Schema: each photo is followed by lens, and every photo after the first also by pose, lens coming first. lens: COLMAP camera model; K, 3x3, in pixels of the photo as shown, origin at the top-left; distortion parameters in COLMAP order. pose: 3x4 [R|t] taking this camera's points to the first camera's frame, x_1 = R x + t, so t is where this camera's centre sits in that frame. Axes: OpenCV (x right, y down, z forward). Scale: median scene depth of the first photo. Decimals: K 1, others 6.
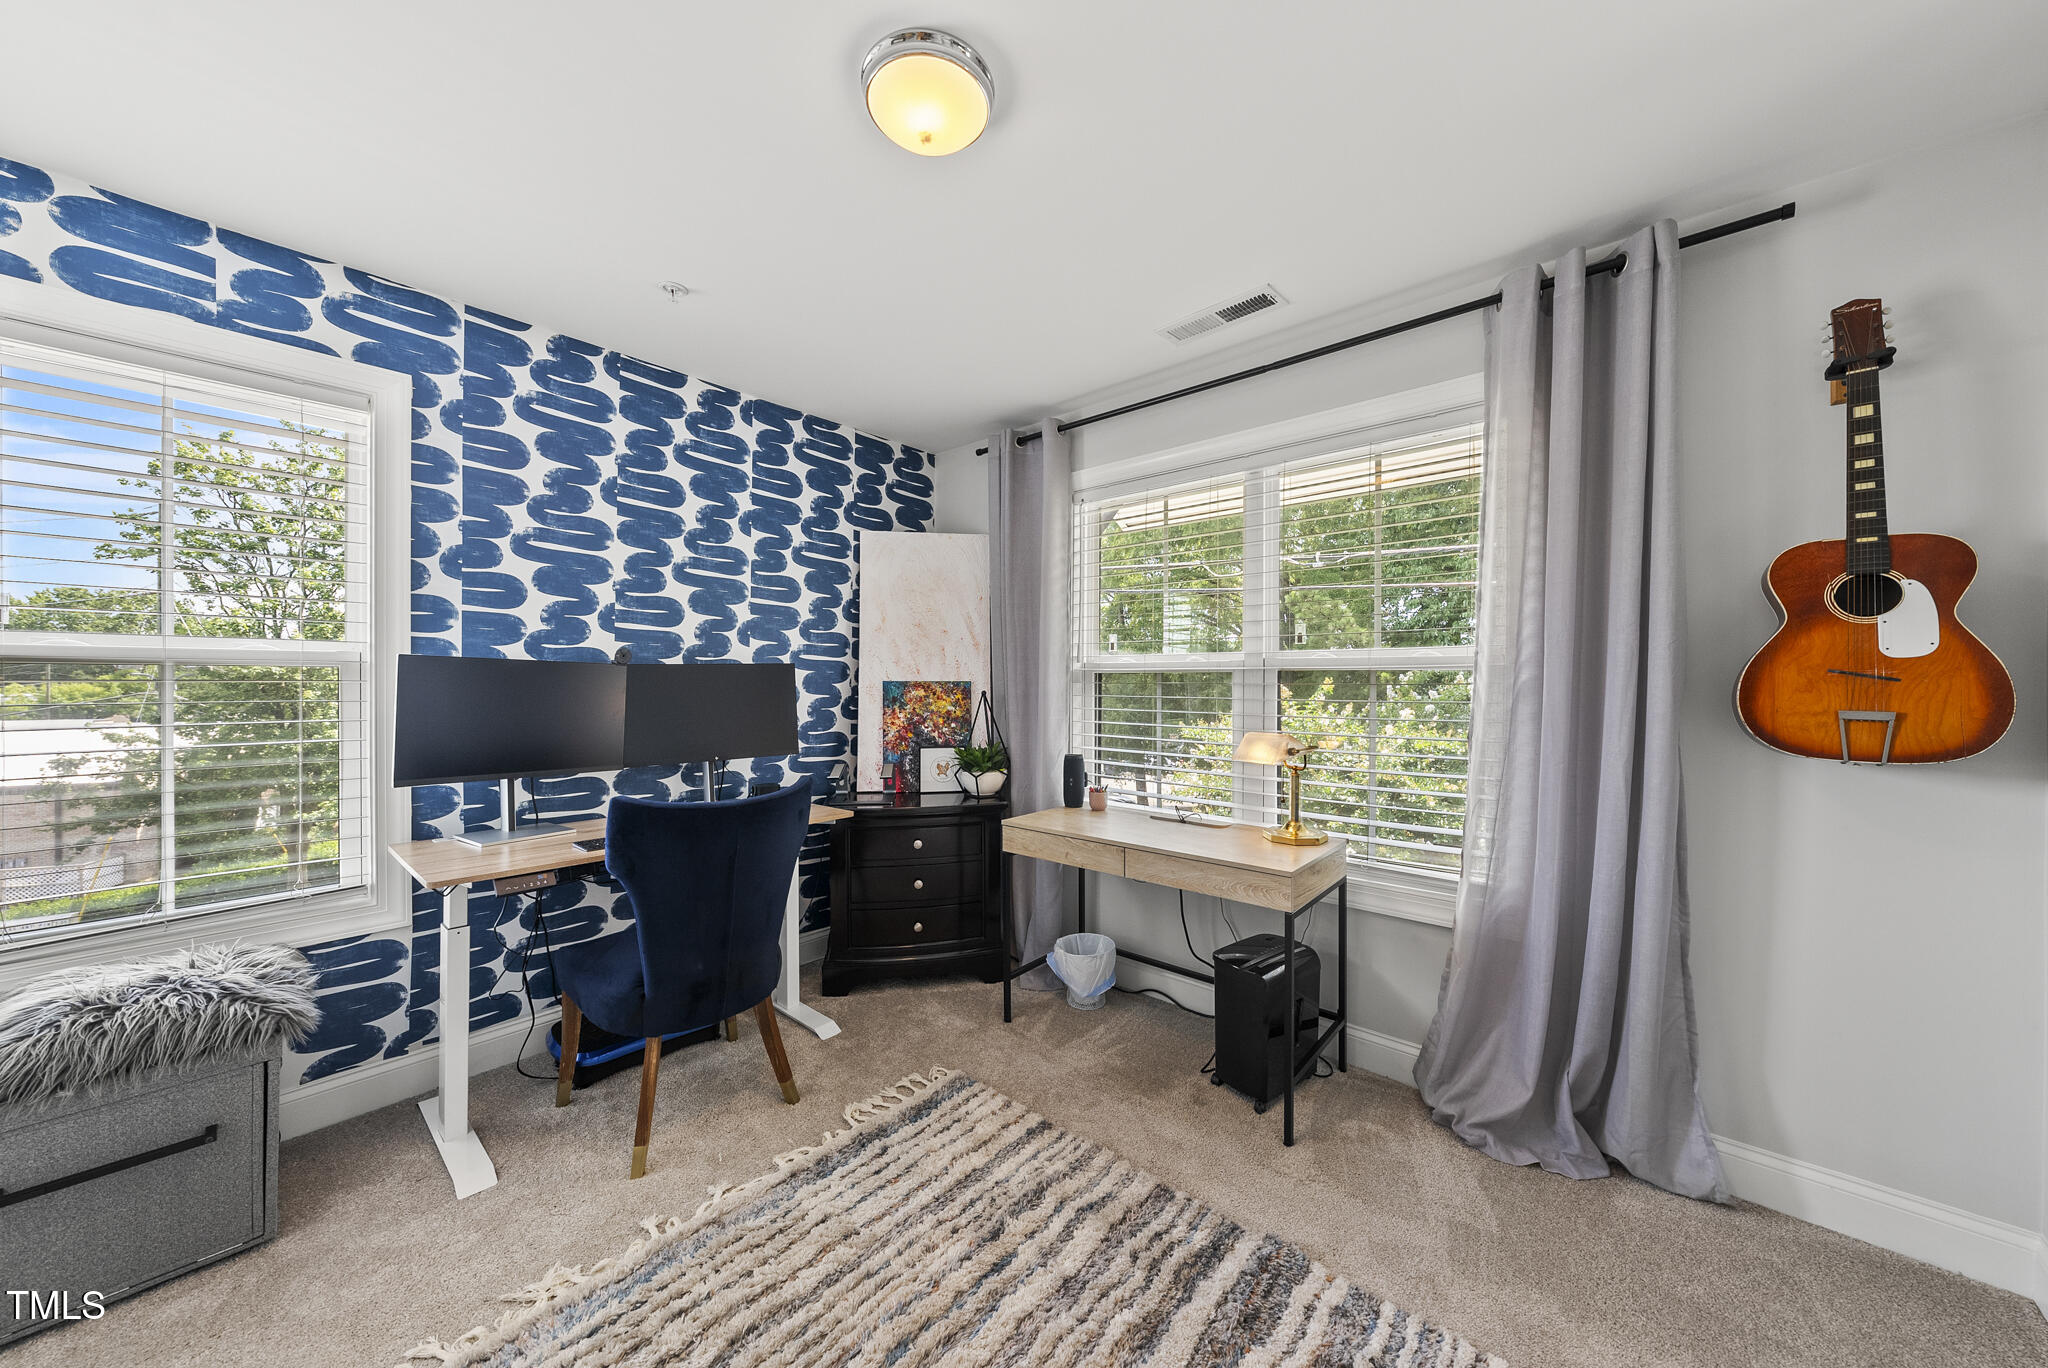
lens RADIAL K [[702.8, 0, 1030.1], [0, 702.8, 690.7], [0, 0, 1]] dist [-0.000093, 0.000399]
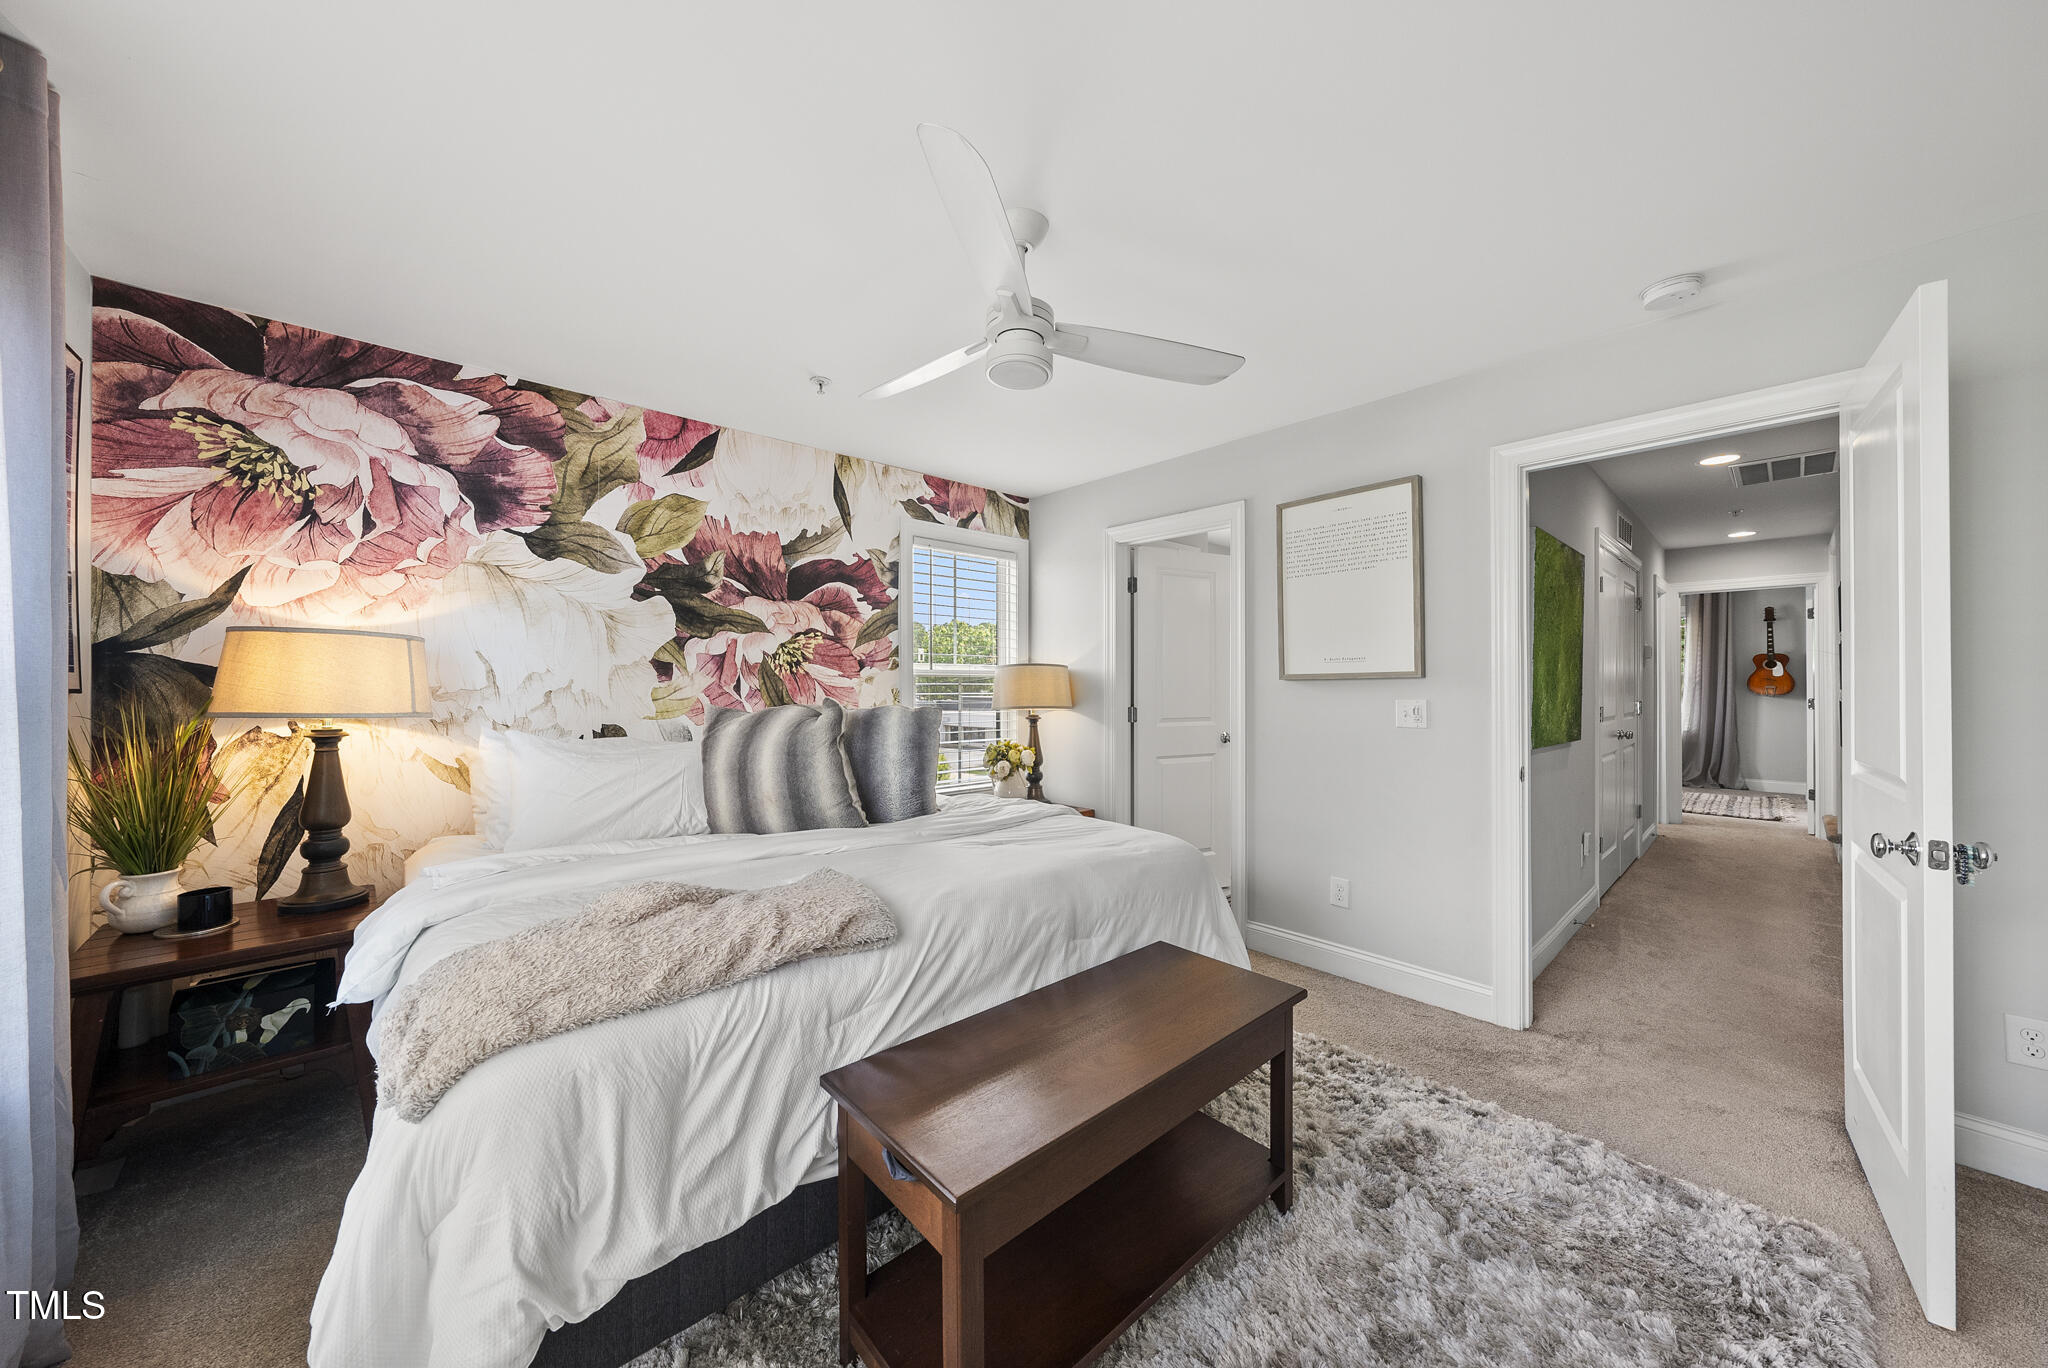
lens RADIAL K [[702.8, 0, 1030.1], [0, 702.8, 690.7], [0, 0, 1]] dist [-0.000093, 0.000399]
pose [[0.994032, -0.003978, -0.109013, -0.952917], [0.002757, 0.999932, -0.011352, 0.027370], [0.109050, 0.010984, 0.993976, -1.228521]]
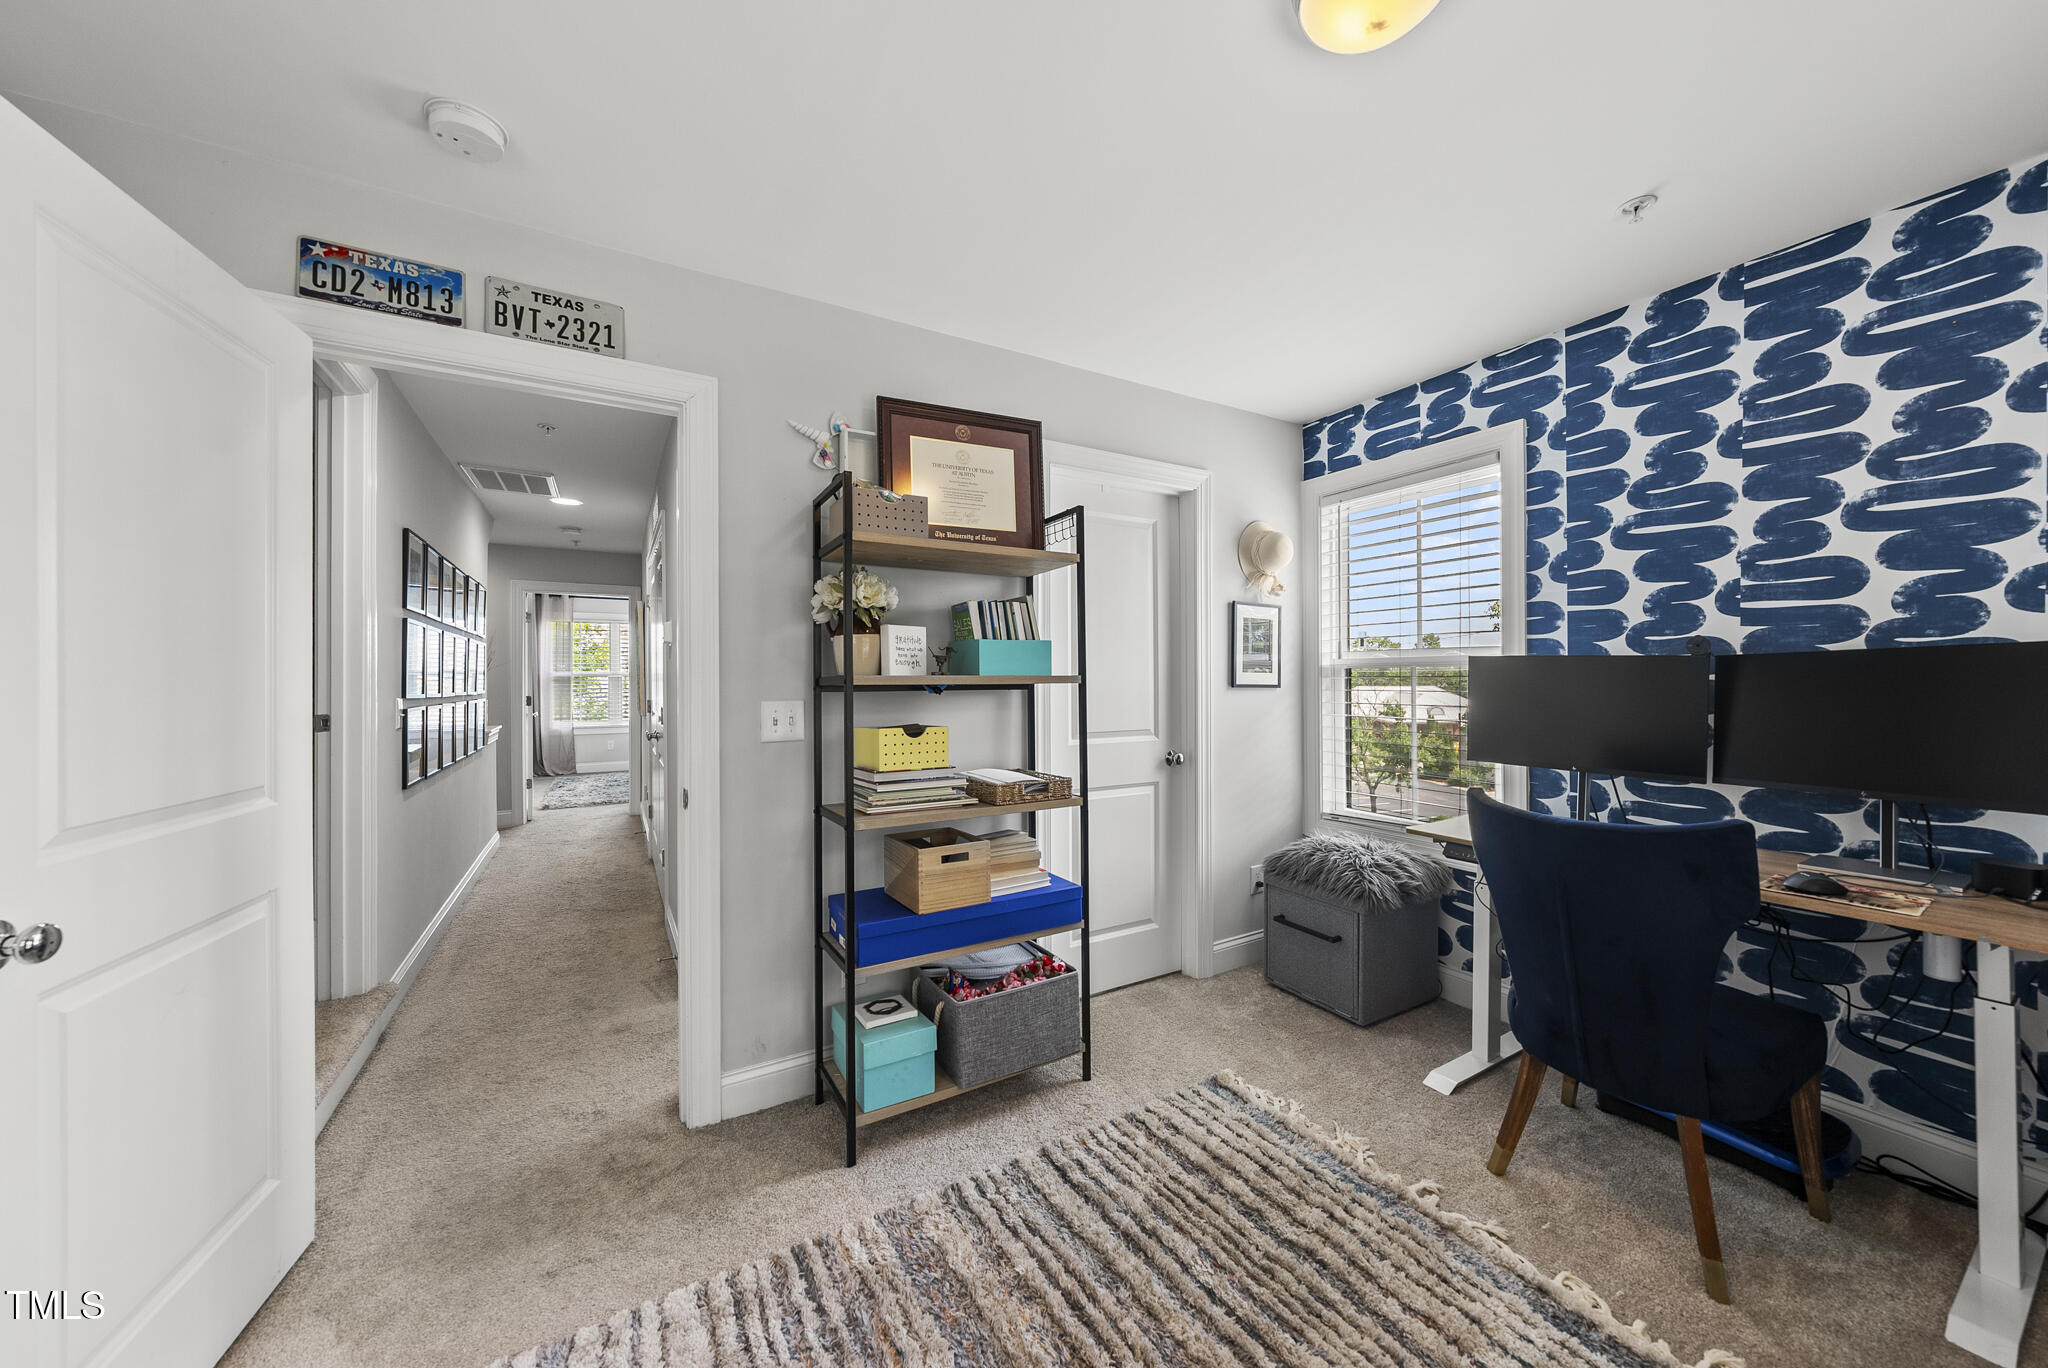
lens RADIAL K [[702.8, 0, 1030.1], [0, 702.8, 690.7], [0, 0, 1]] dist [-0.000093, 0.000399]
pose [[-0.296402, 0.012207, -0.954985, 0.466520], [-0.015028, 0.999735, 0.017443, 0.001611], [0.954945, 0.019521, -0.296140, 0.525687]]
